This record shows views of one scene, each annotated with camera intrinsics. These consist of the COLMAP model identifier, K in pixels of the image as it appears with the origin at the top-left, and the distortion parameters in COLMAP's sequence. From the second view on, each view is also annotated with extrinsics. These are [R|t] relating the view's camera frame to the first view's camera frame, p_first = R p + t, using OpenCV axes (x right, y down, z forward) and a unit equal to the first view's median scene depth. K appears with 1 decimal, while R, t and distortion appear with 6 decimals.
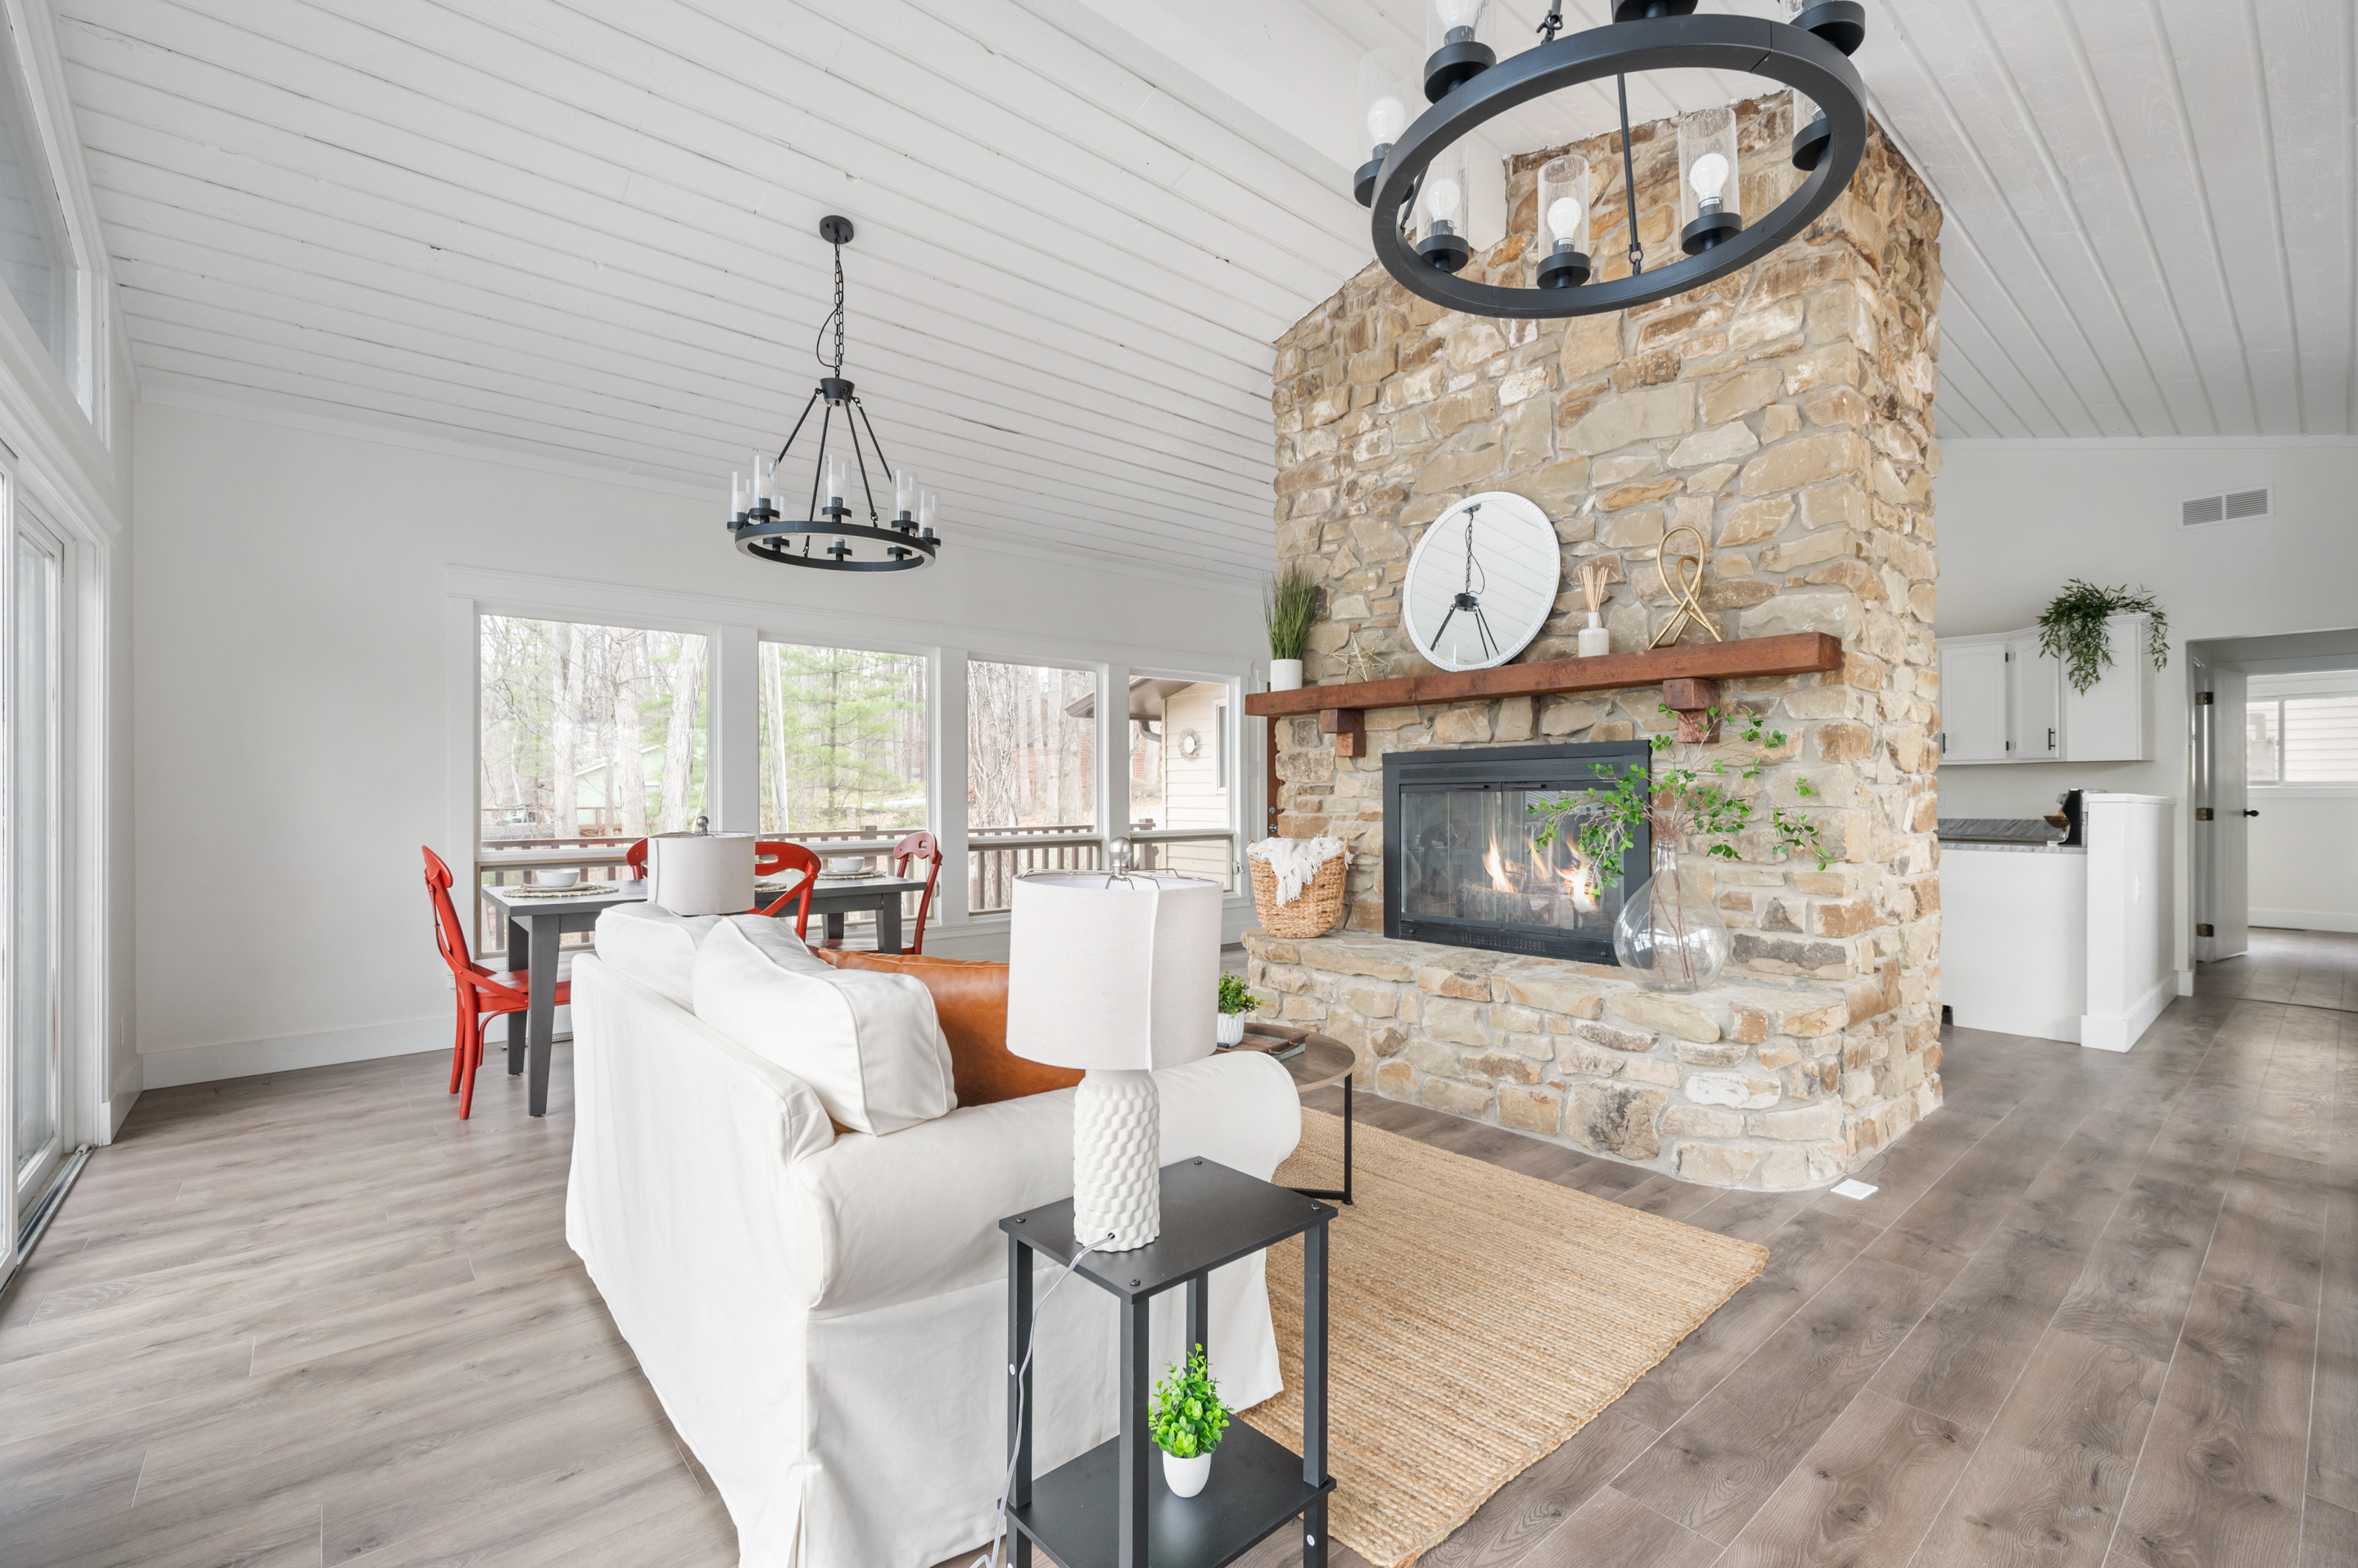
lens RADIAL K [[996.9, 0, 1225.4], [0, 996.9, 789.5], [0, 0, 1]] dist [0.001069, 0.000117]
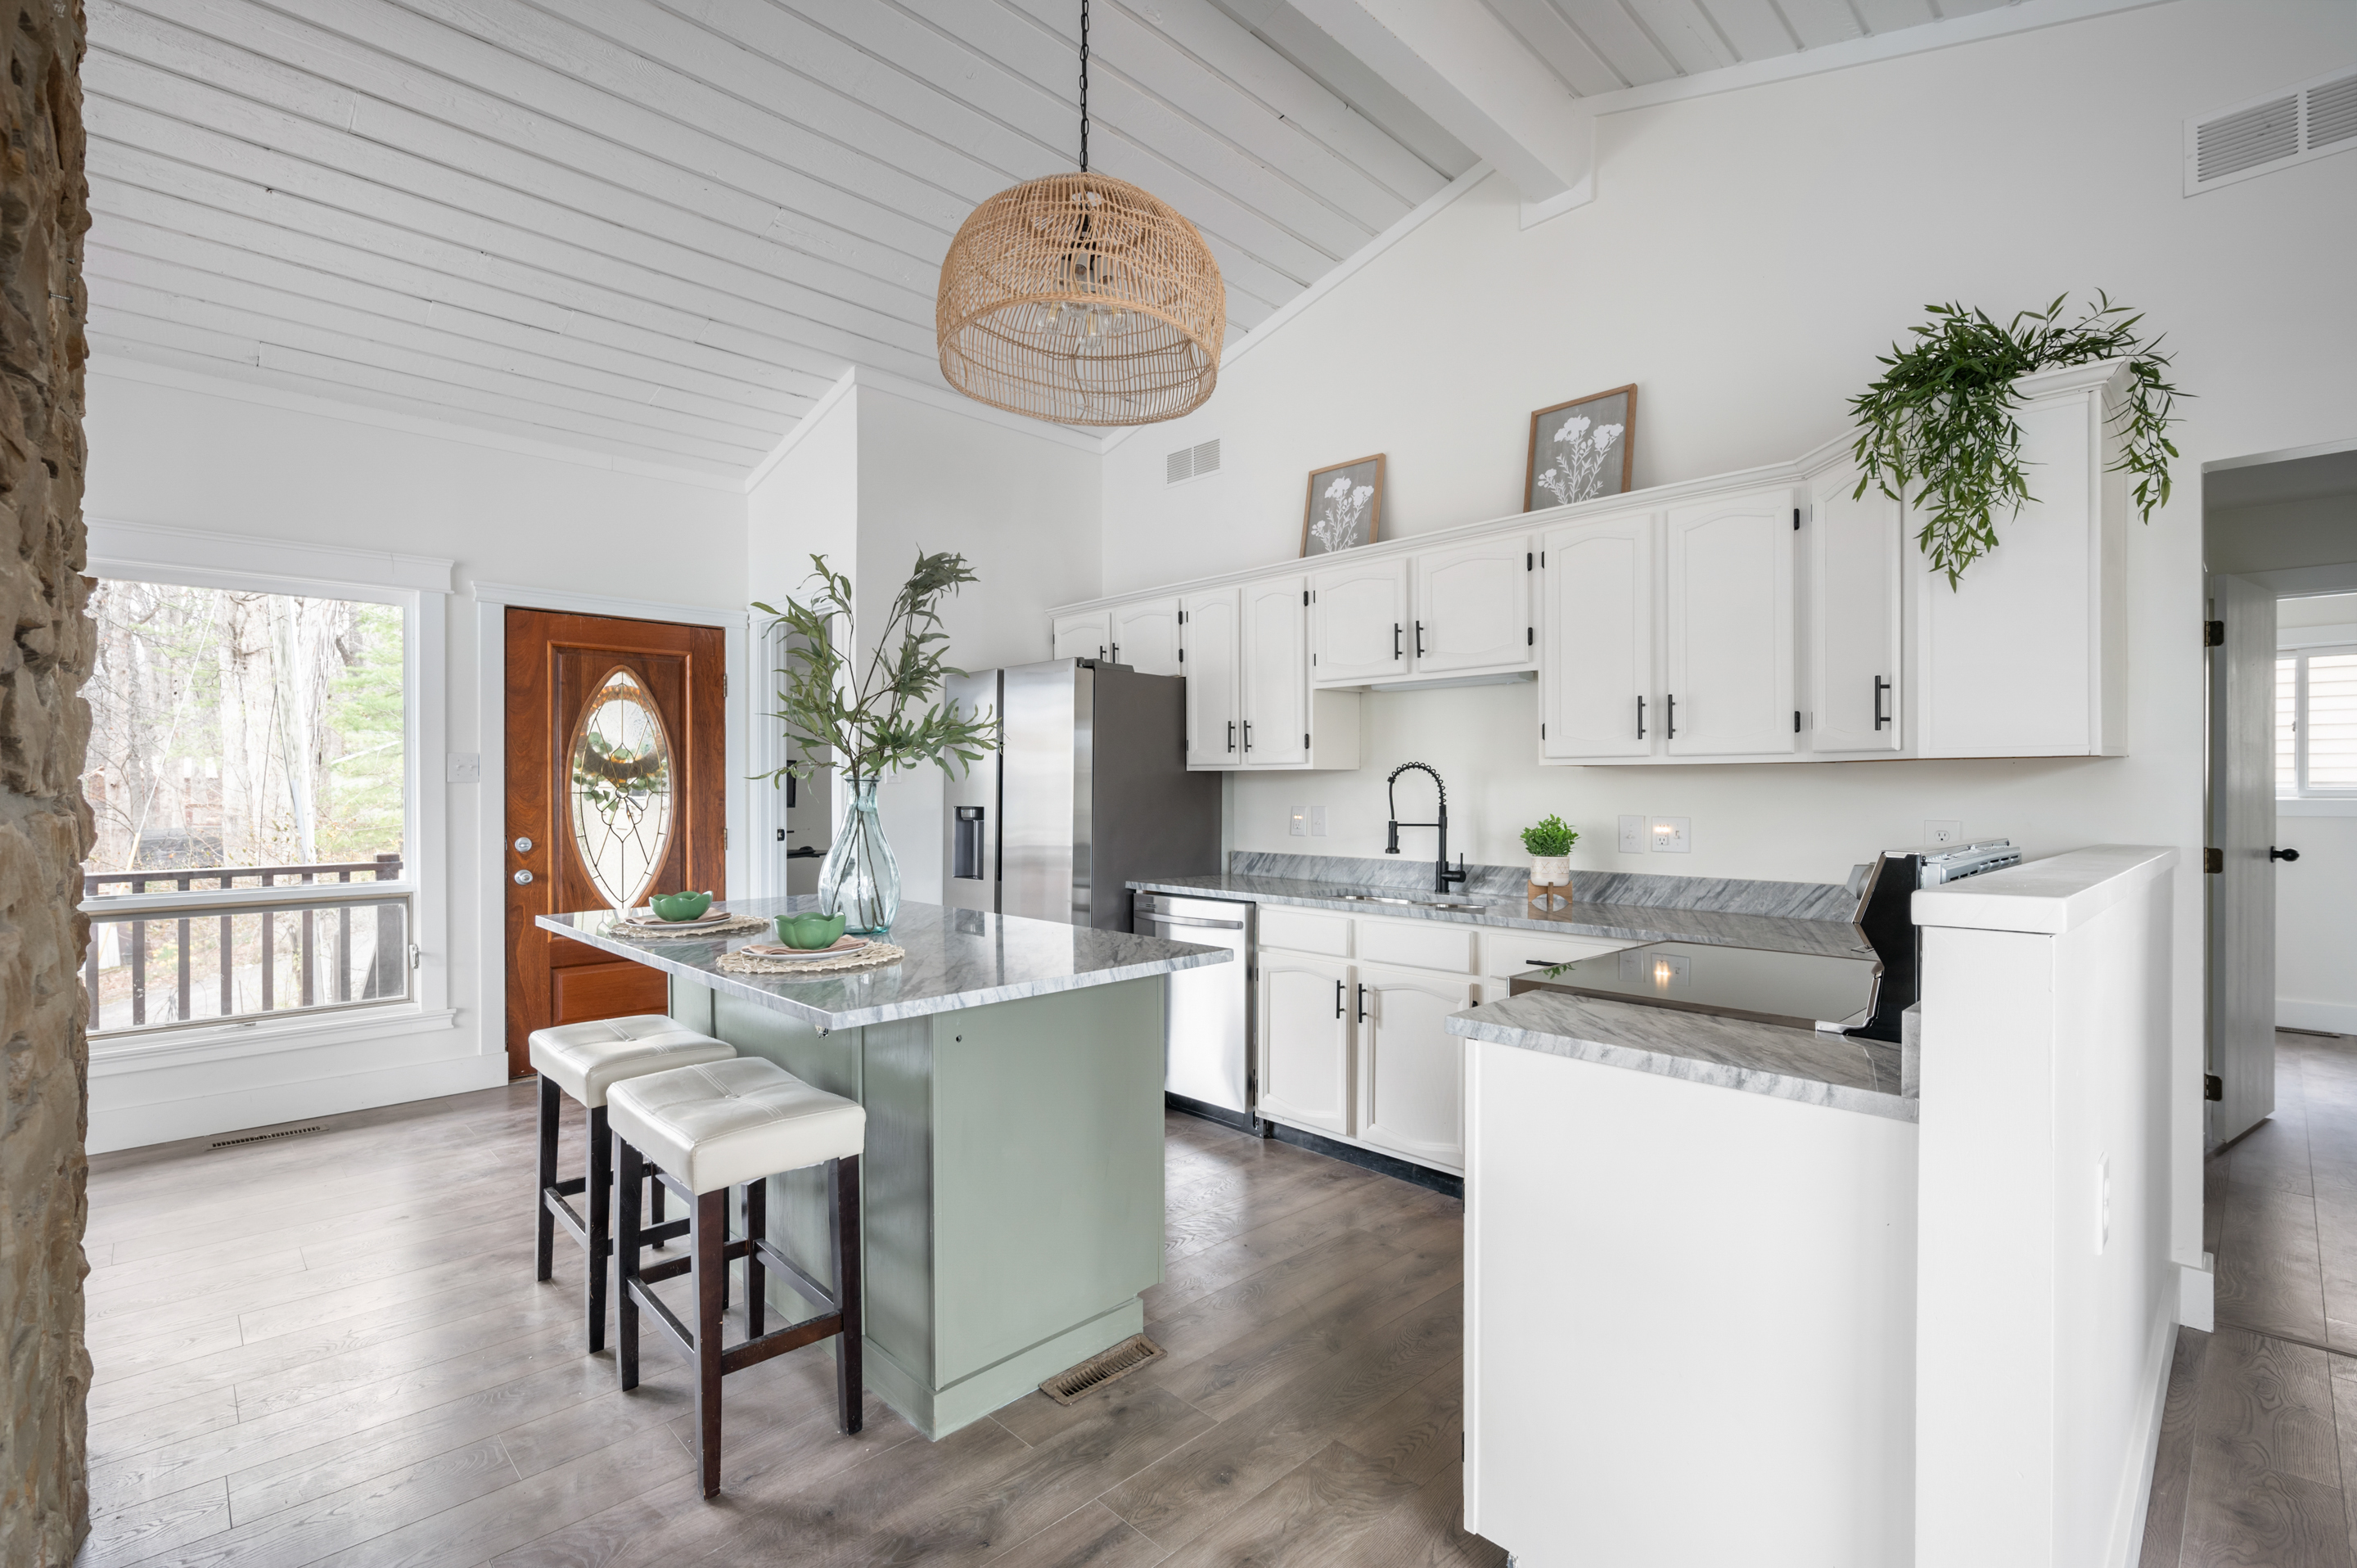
lens RADIAL K [[1058.7, 0, 1179.0], [0, 1058.7, 786.9], [0, 0, 1]] dist [-0.000846, -0.000111]
pose [[0.999153, 0.000346, 0.041142, 0.537628], [-0.000553, 0.999987, 0.005008, -0.019115], [-0.041139, -0.005027, 0.999141, 0.597240]]
